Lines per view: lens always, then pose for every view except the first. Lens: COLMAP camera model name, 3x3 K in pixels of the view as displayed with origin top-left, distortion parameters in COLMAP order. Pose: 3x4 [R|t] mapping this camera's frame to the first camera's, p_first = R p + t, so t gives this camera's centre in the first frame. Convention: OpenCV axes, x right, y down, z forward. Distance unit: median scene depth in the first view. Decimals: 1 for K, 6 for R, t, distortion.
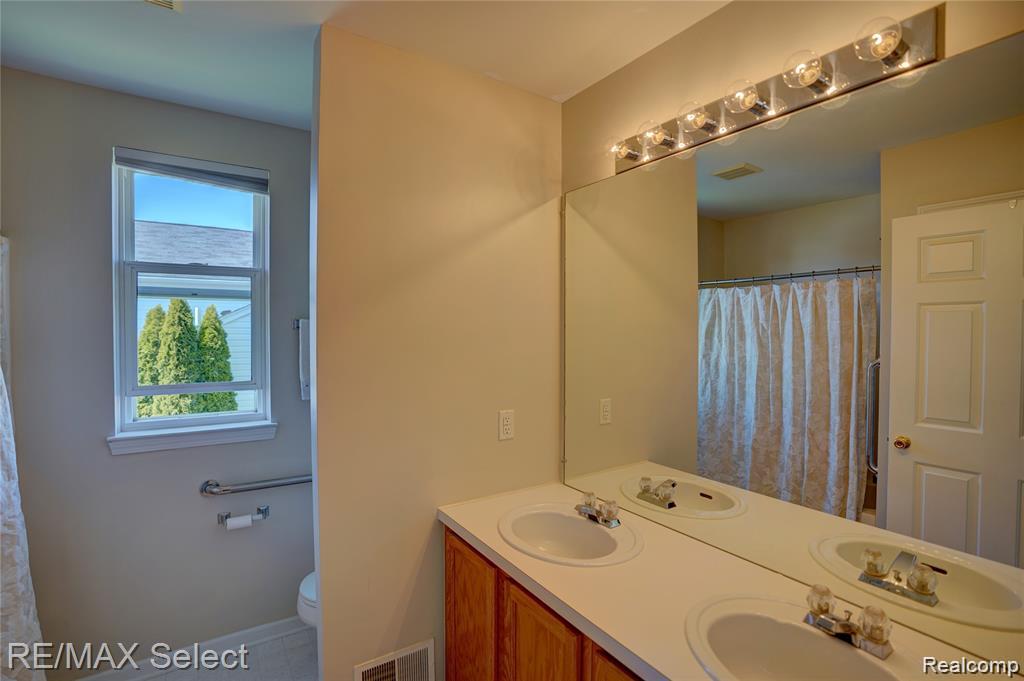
lens RADIAL K [[478.0, 0, 512.0], [0, 478.0, 340.5], [0, 0, 1]] dist [-0.081324, 0.036009]
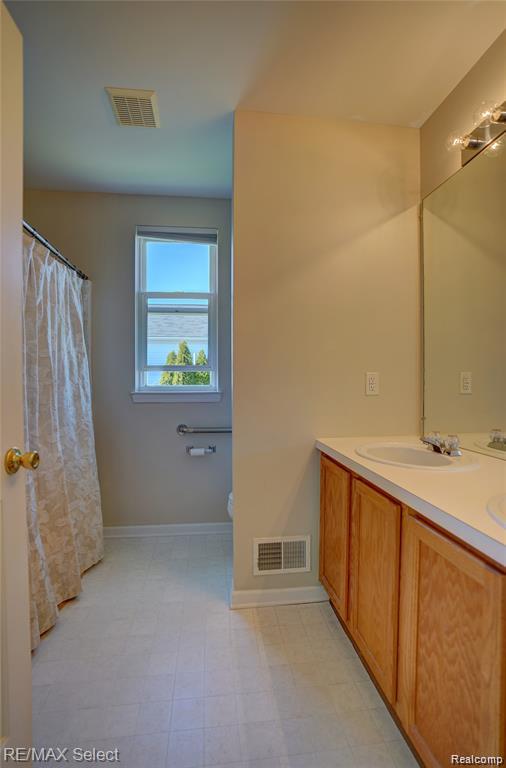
lens RADIAL K [[357.7, 0, 253.0], [0, 357.7, 384.0], [0, 0, 1]] dist [-0.036349, 0.000632]
pose [[0.900647, 0.005757, -0.434513, 0.113648], [-0.008340, 0.999957, -0.004038, 0.176780], [0.434471, 0.007261, 0.900657, -0.013790]]
